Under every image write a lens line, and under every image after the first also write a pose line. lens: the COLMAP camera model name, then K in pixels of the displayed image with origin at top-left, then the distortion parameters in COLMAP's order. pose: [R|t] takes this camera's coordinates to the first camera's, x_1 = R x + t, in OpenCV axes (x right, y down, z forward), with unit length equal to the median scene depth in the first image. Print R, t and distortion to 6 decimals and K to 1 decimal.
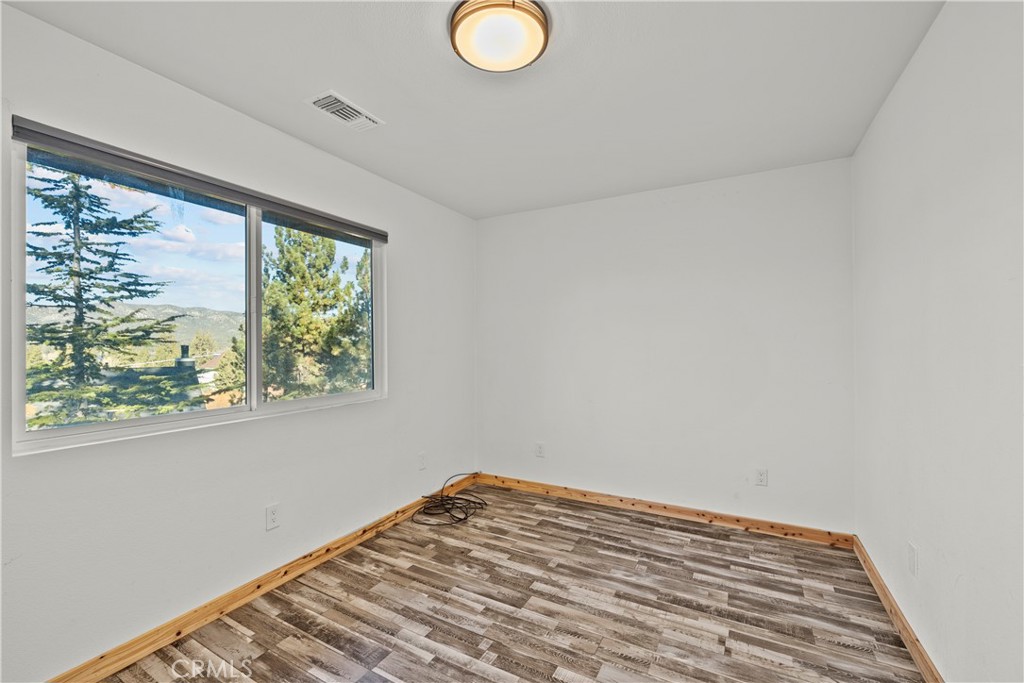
lens RADIAL K [[423.6, 0, 503.5], [0, 423.6, 343.3], [0, 0, 1]] dist [-0.004545, 0.000552]
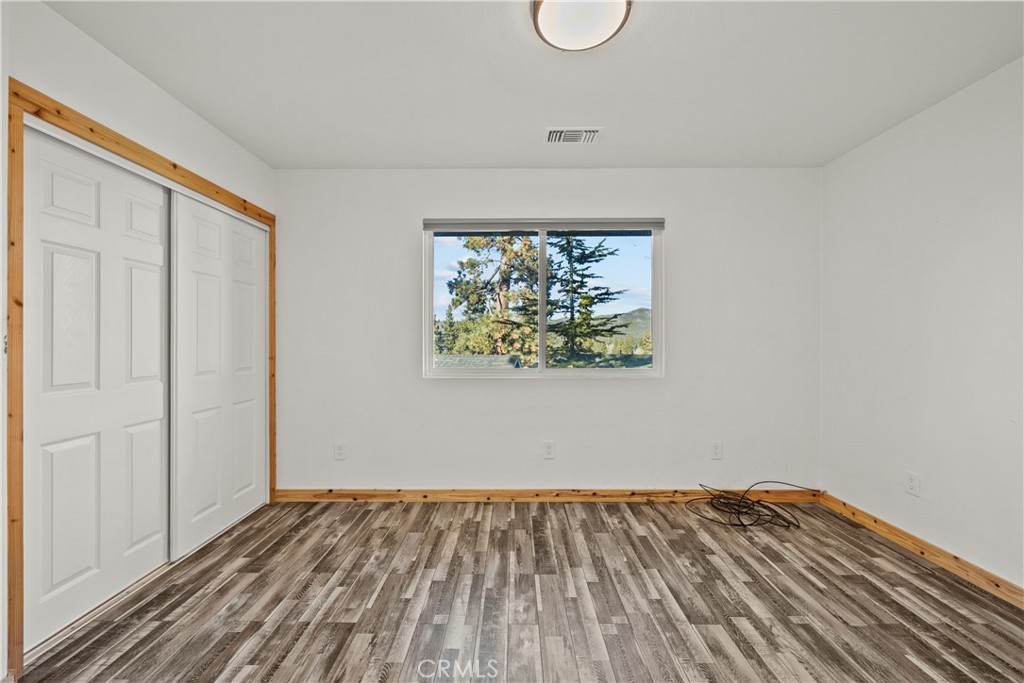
lens RADIAL K [[386.8, 0, 508.5], [0, 386.8, 341.6], [0, 0, 1]] dist [-0.006306, 0.000347]
pose [[0.482555, 0.007659, -0.875832, 0.153990], [-0.000173, 0.999963, 0.008649, 0.013116], [0.875866, -0.004023, 0.482538, 0.084678]]
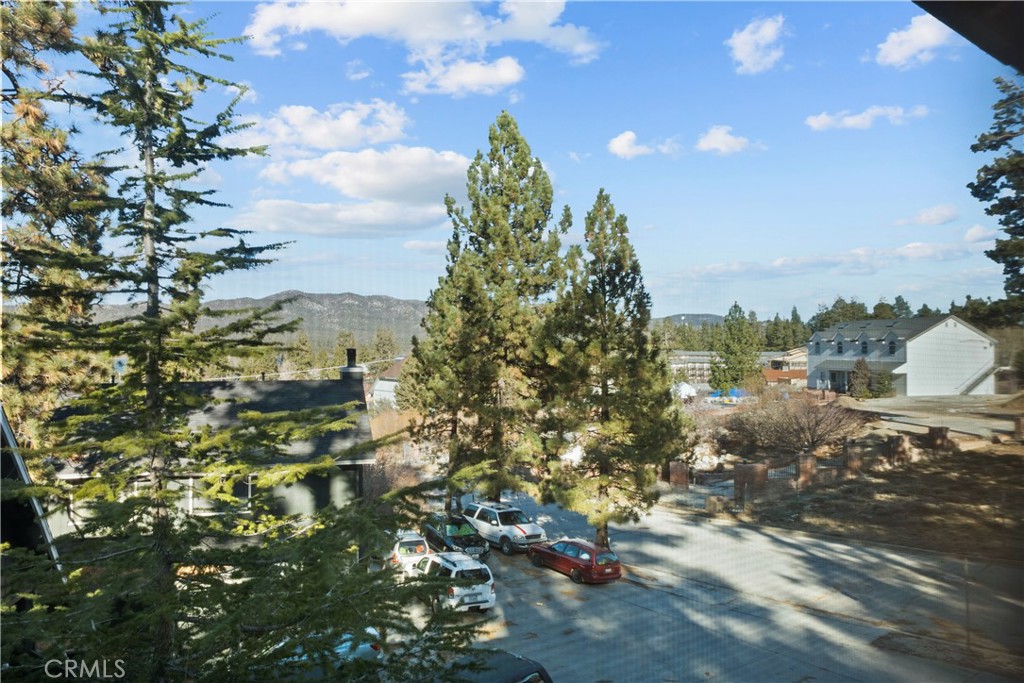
lens RADIAL K [[700.3, 0, 506.3], [0, 700.3, 350.4], [0, 0, 1]] dist [-0.004964, -0.001009]
pose [[0.904034, 0.005621, -0.427424, -0.149976], [-0.002417, 0.999965, 0.008039, -0.013205], [0.427454, -0.006235, 0.904015, 0.332070]]
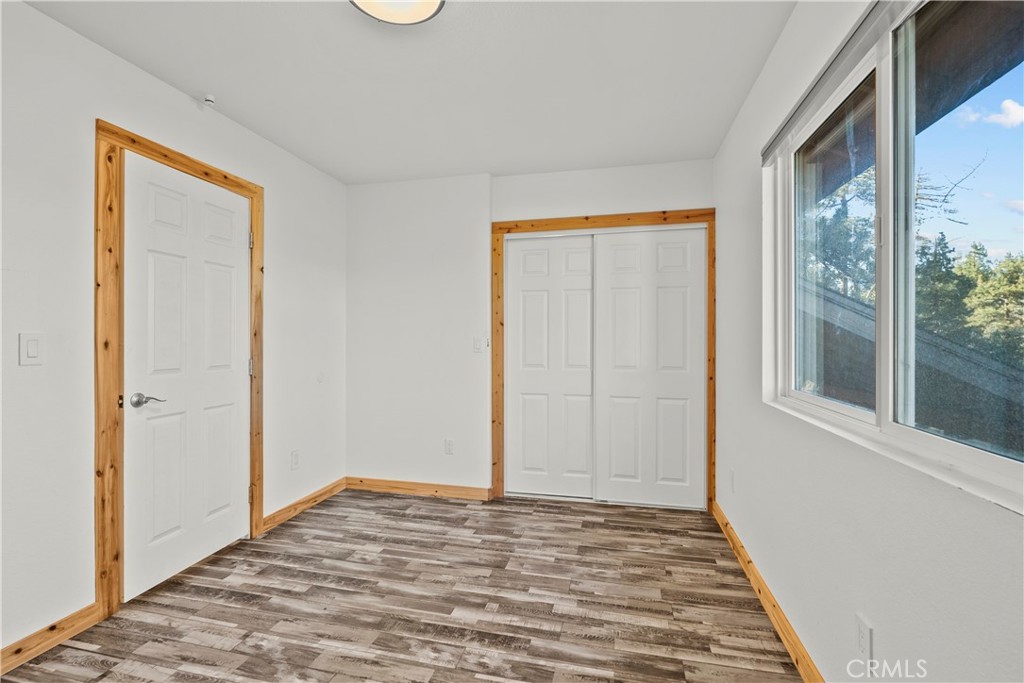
lens RADIAL K [[466.8, 0, 506.7], [0, 466.8, 342.3], [0, 0, 1]] dist [0.000846, -0.000037]
pose [[-0.960448, 0.007061, -0.278370, 0.008352], [0.005599, 0.999966, 0.006048, 0.012420], [0.278403, 0.004250, -0.960455, 0.437953]]
